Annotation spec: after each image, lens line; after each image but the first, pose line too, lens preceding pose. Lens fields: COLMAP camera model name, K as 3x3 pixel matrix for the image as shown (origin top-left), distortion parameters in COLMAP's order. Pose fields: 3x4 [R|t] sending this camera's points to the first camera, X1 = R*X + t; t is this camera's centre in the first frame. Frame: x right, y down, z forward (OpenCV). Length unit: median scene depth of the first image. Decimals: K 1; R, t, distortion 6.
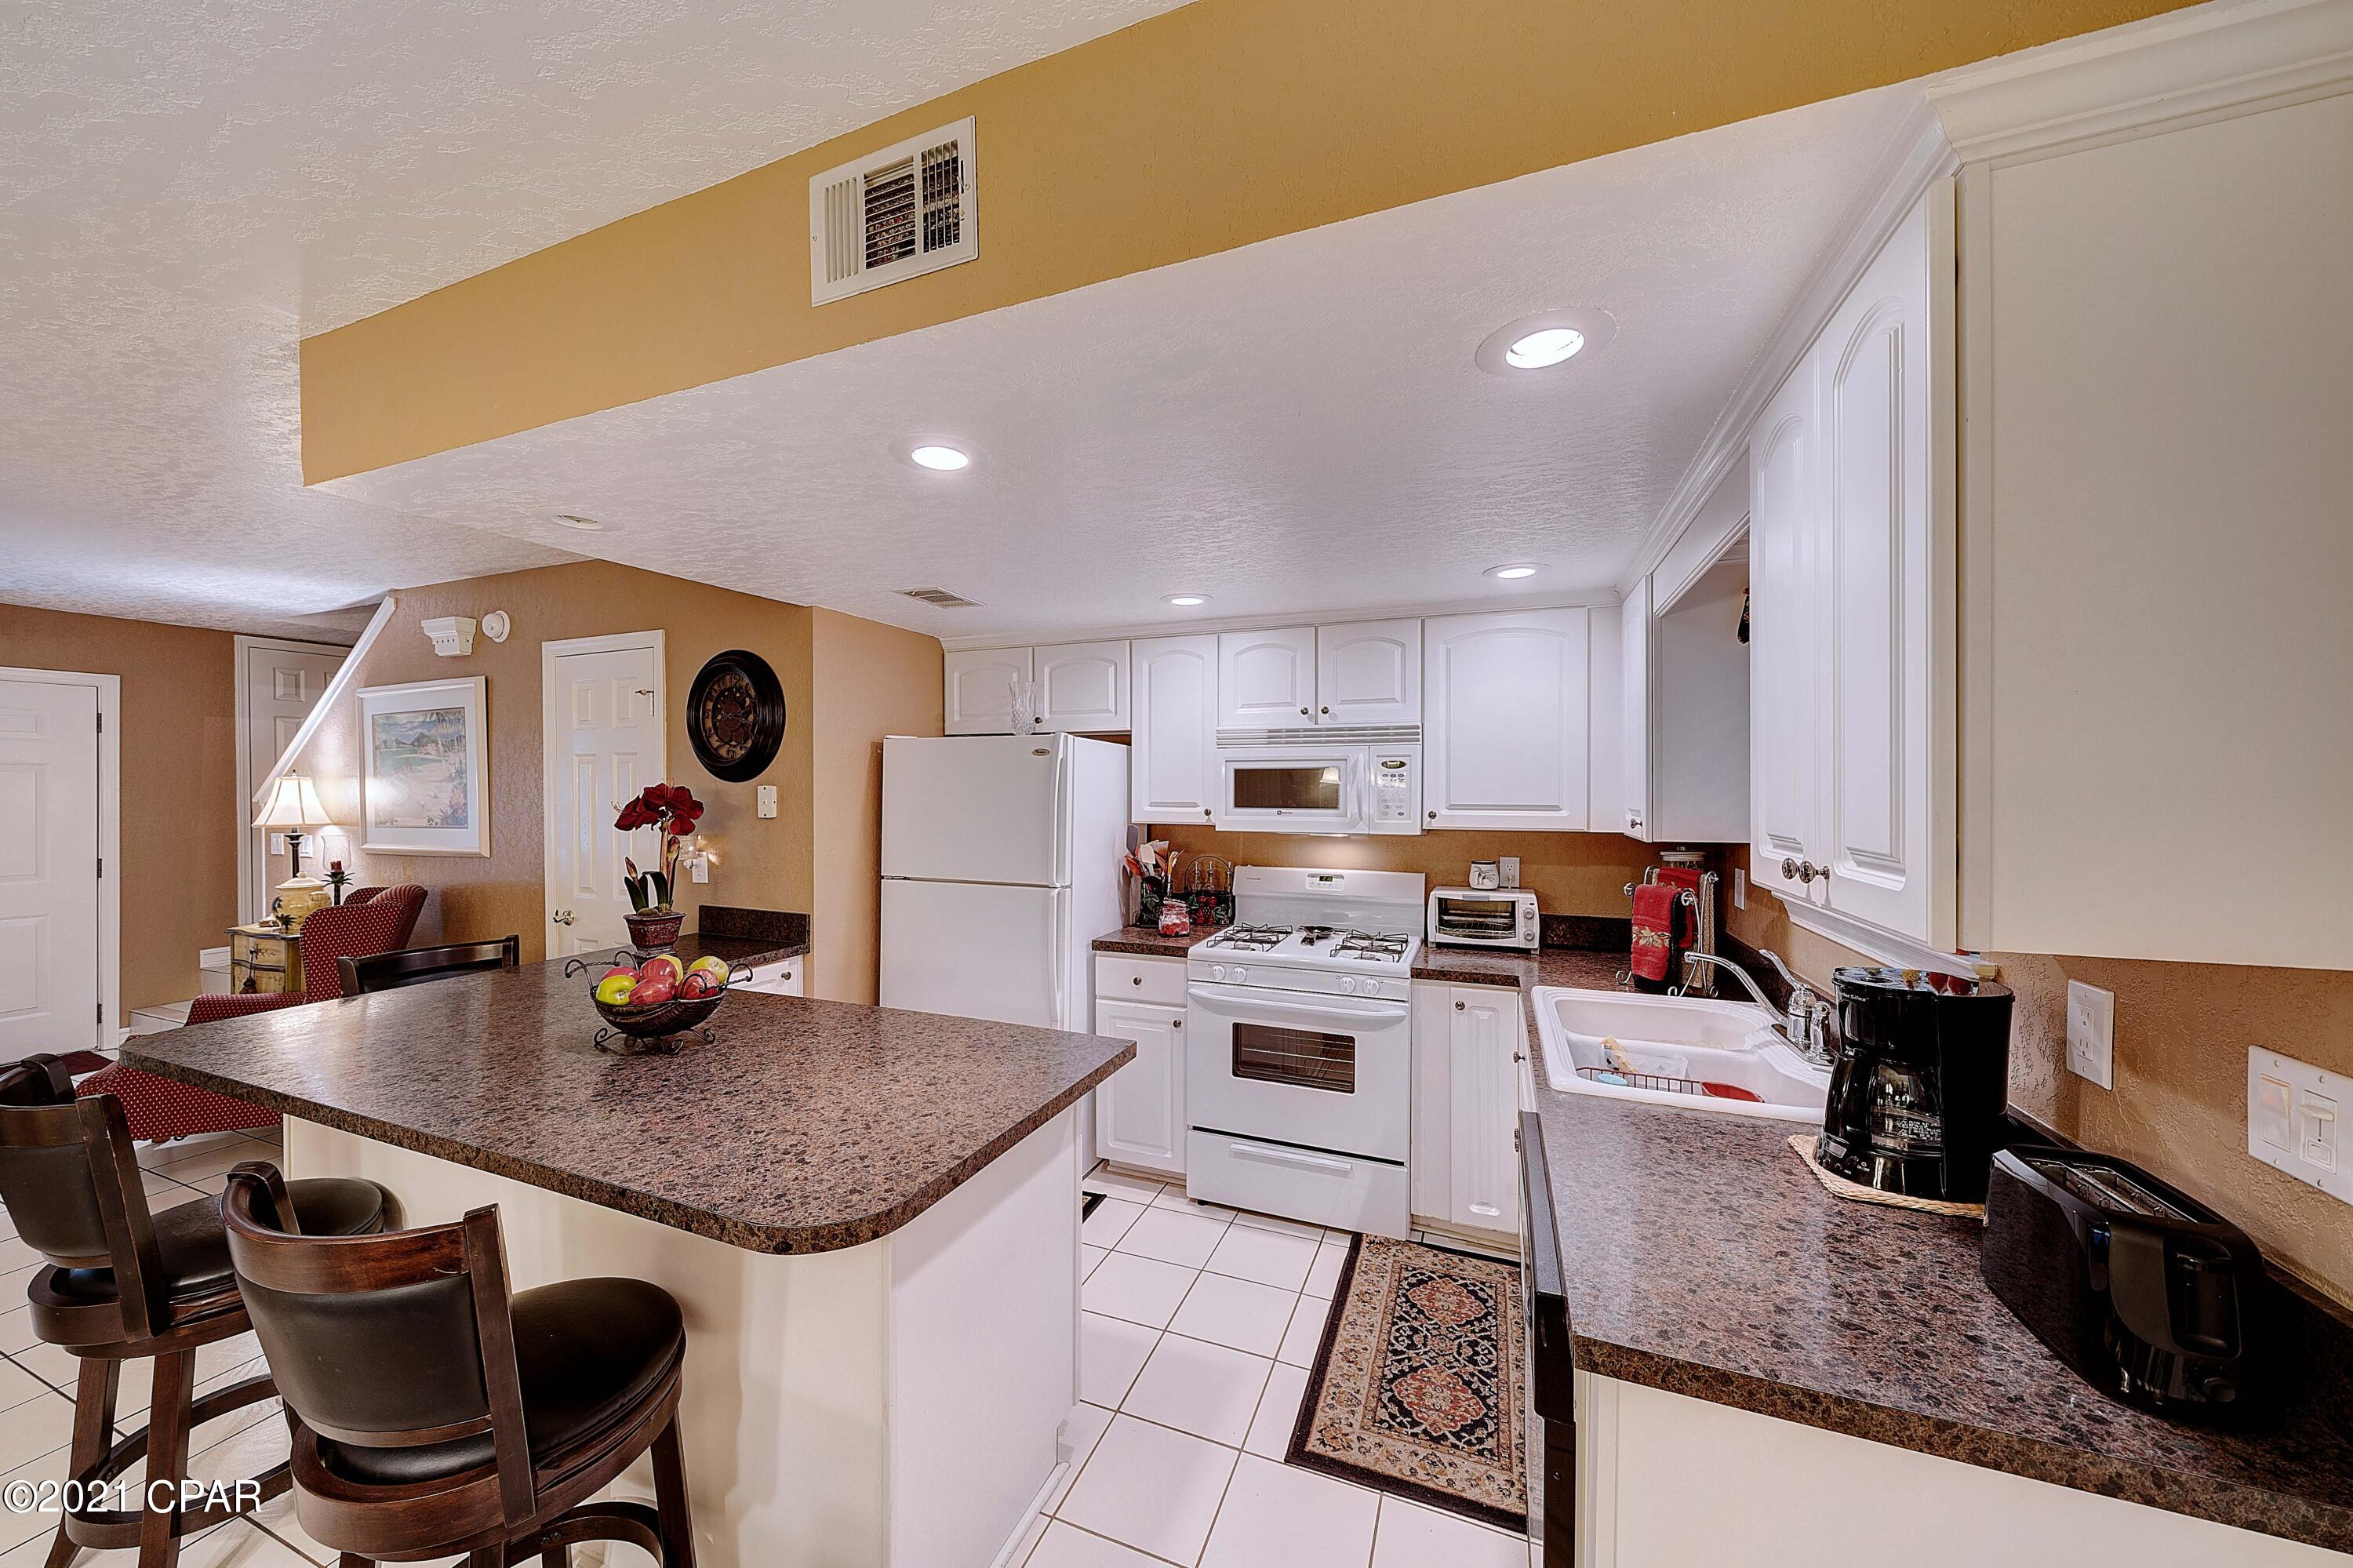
lens RADIAL K [[818.0, 0, 1159.6], [0, 818.0, 791.6], [0, 0, 1]] dist [-0.002343, -0.000146]
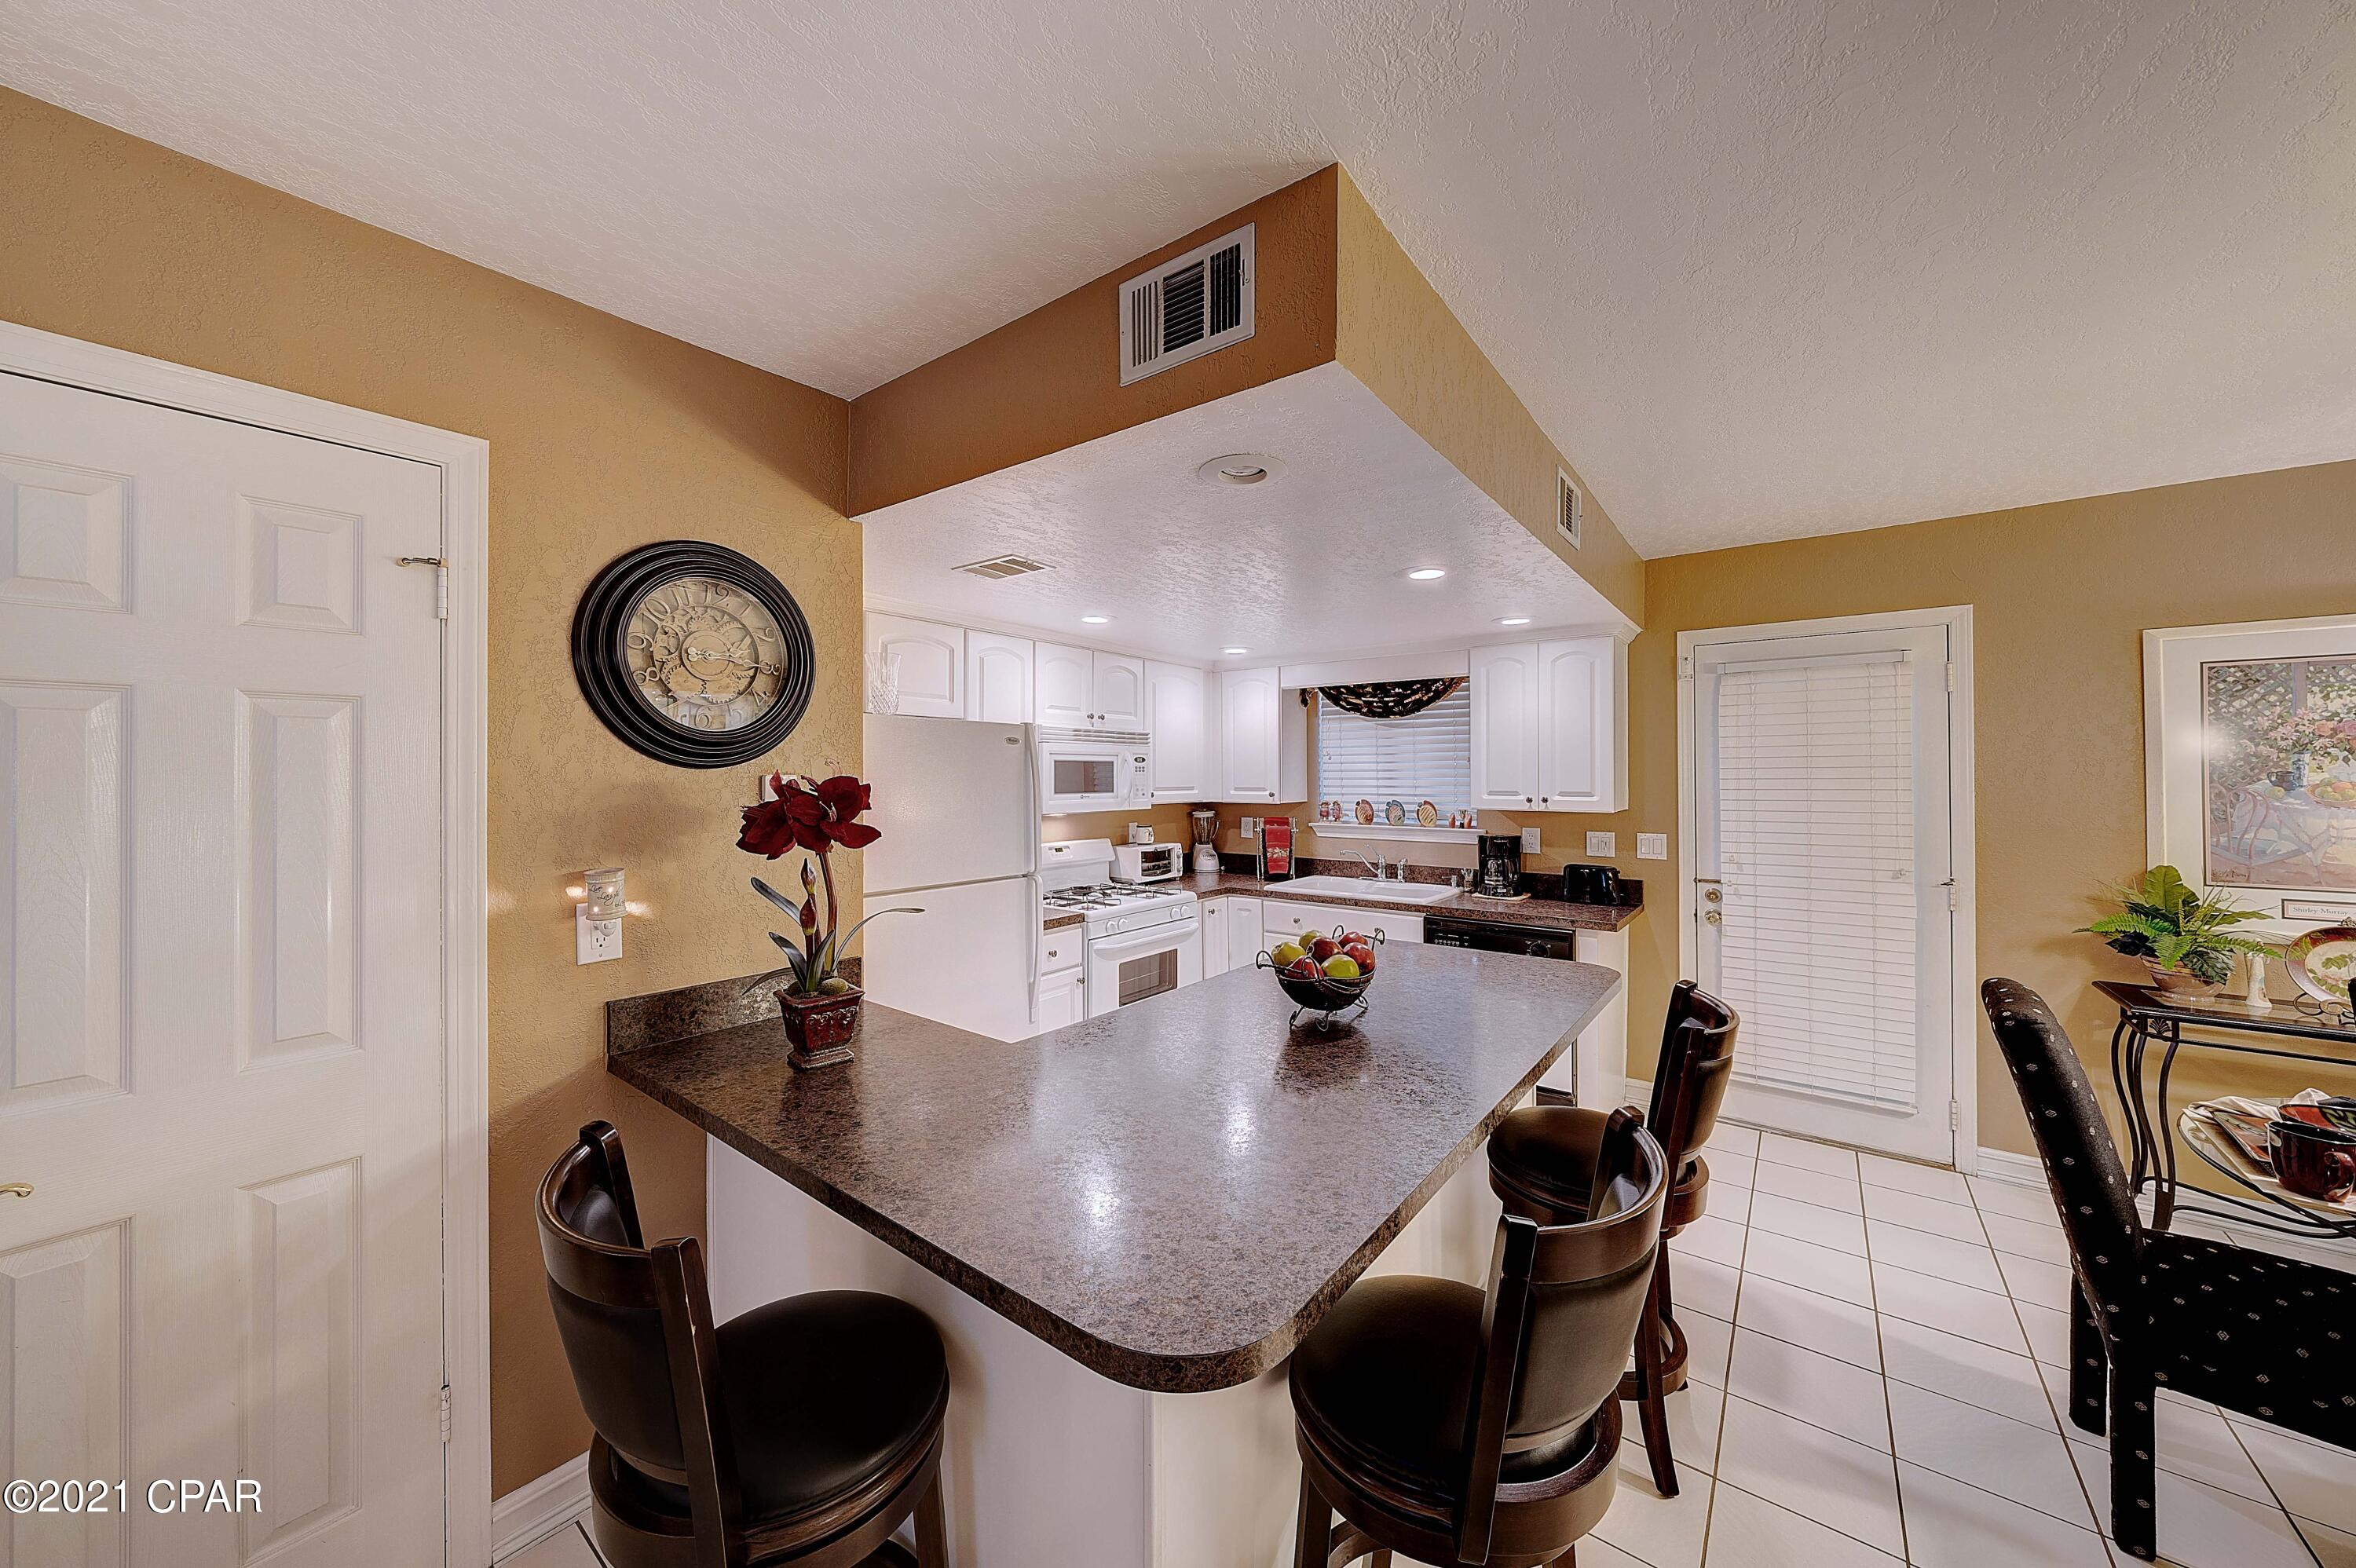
lens RADIAL K [[829.1, 0, 1161.2], [0, 829.1, 769.1], [0, 0, 1]] dist [-0.000851, 0.000179]
pose [[0.273109, 0.006291, 0.961962, -0.854013], [0.006673, 0.999942, -0.008433, -0.003769], [-0.961960, 0.008722, 0.273052, 0.450615]]
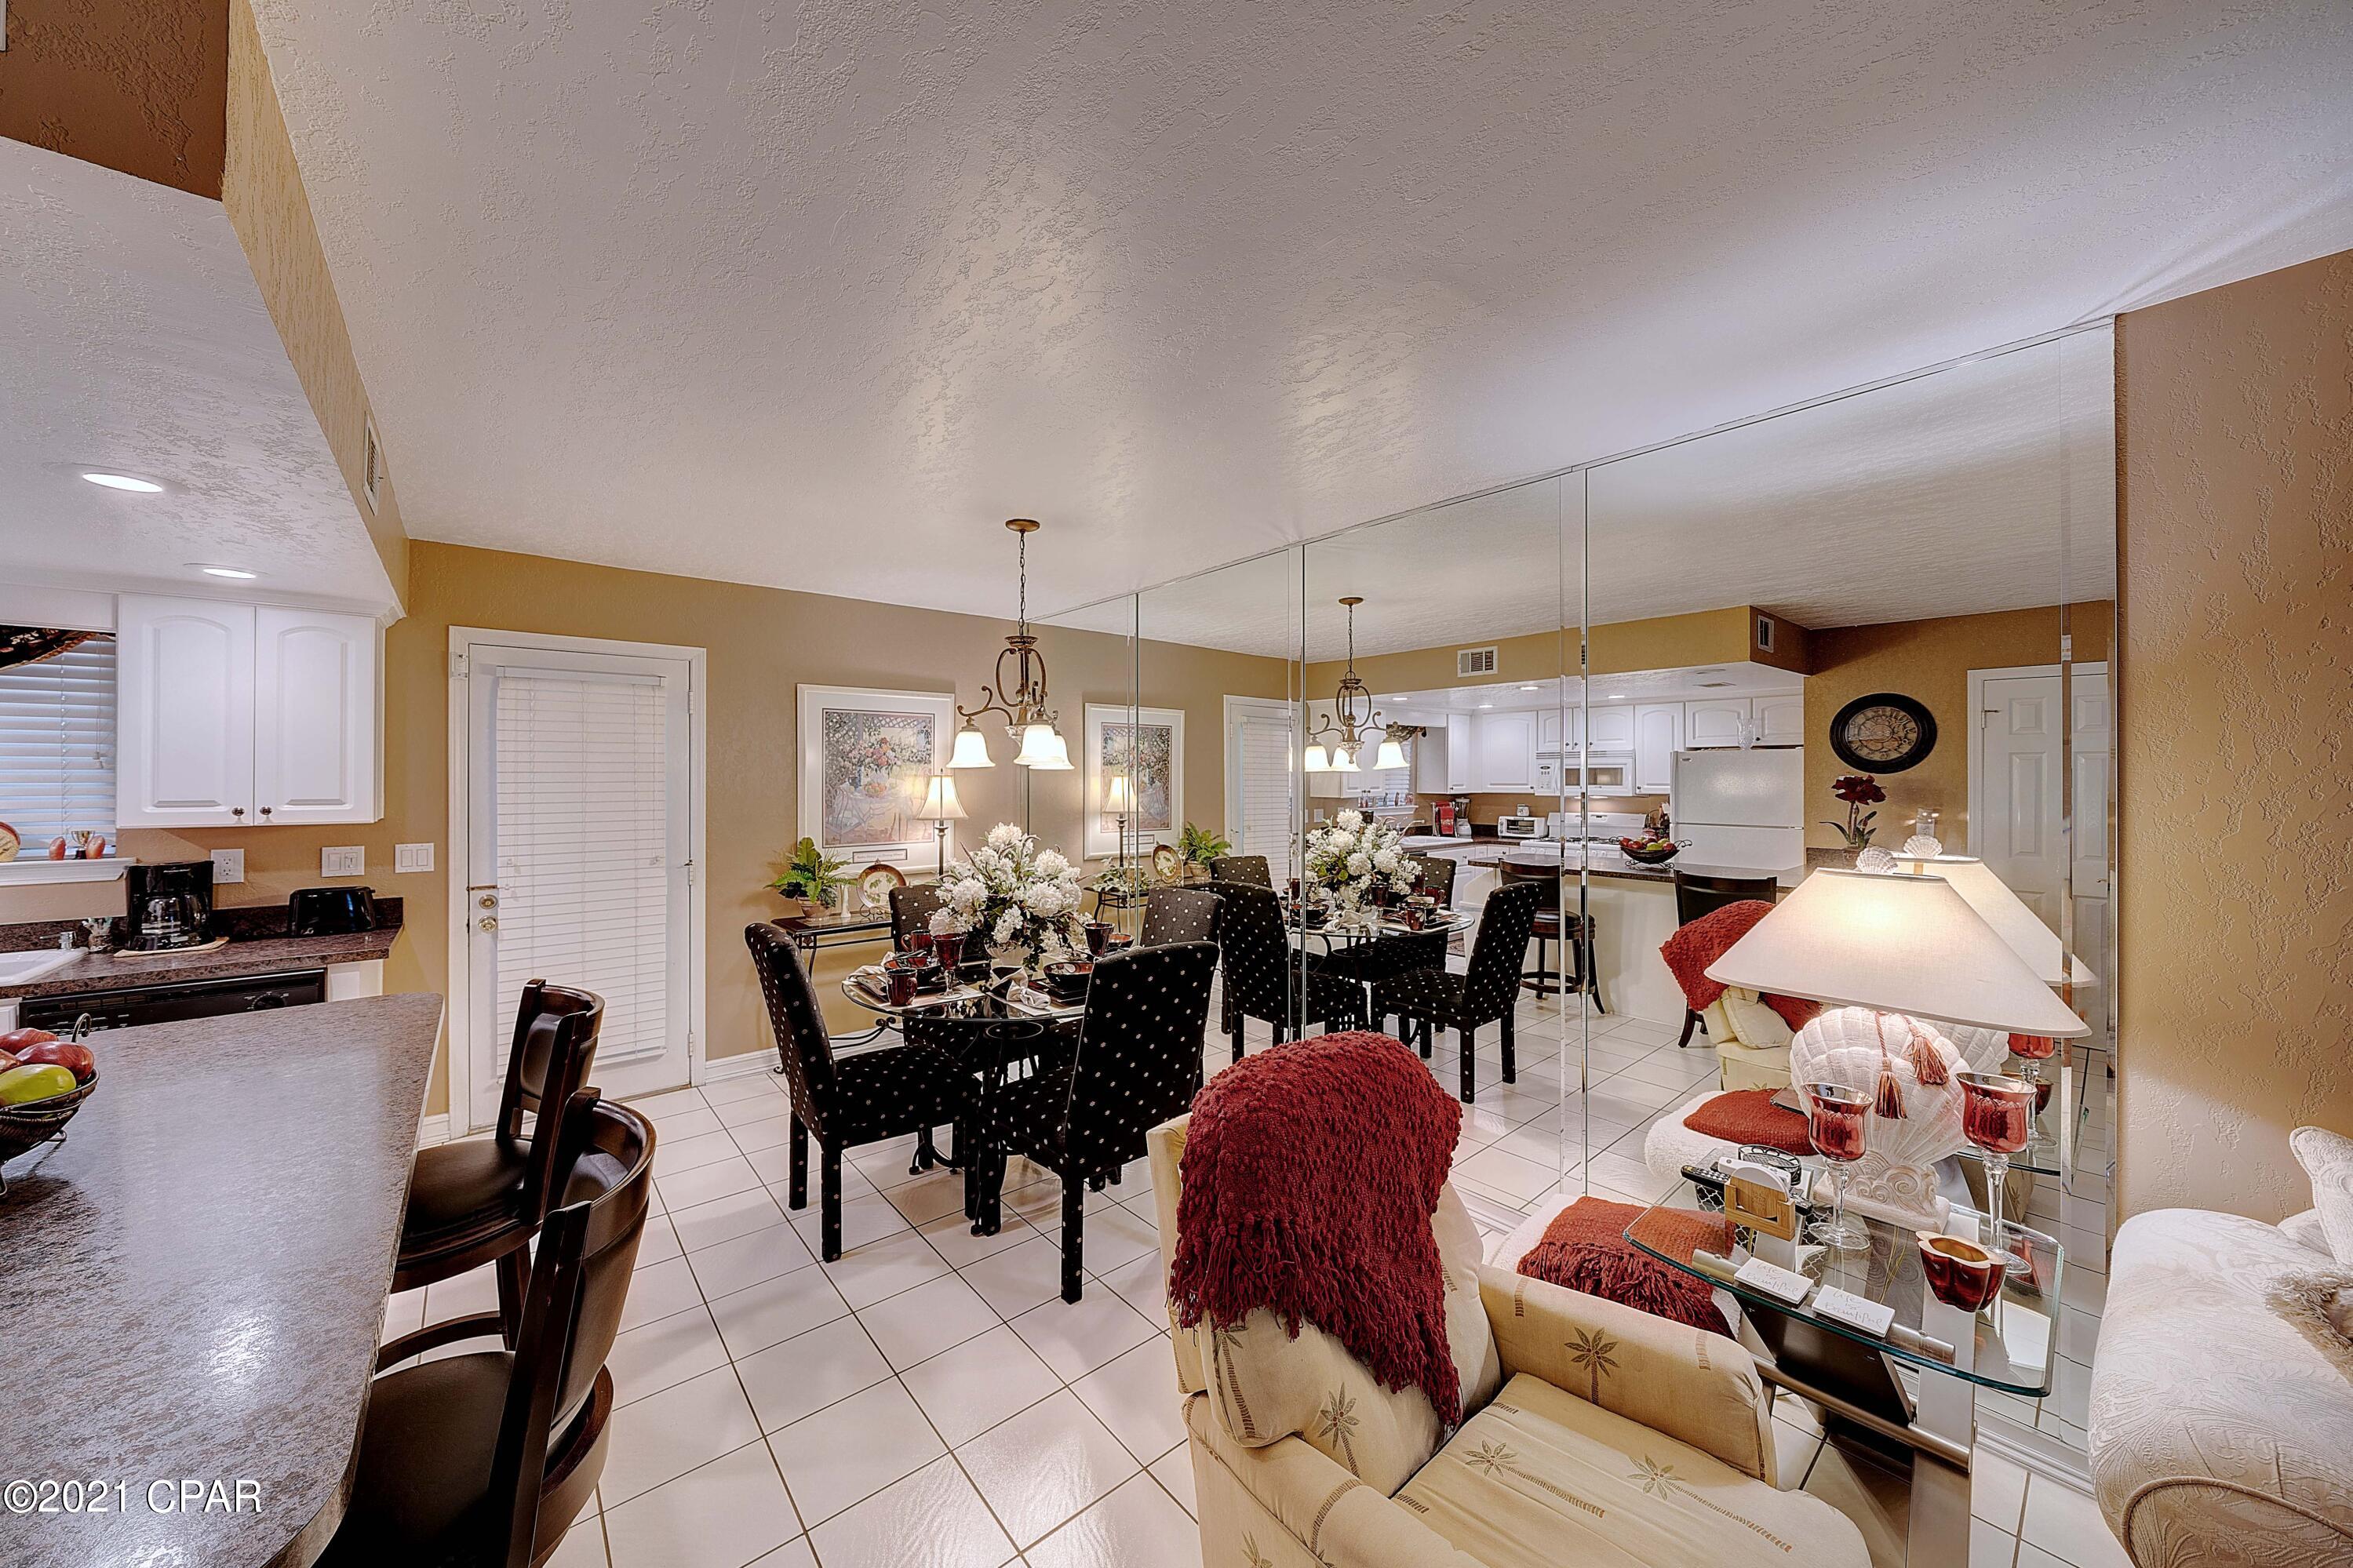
lens RADIAL K [[818.1, 0, 1166.0], [0, 818.1, 776.0], [0, 0, 1]] dist [-0.002833, -0.000284]
pose [[-0.883673, 0.001596, 0.468102, -0.867145], [0.002977, 0.999993, 0.002210, -0.003745], [-0.468095, 0.003346, -0.883672, 0.555099]]
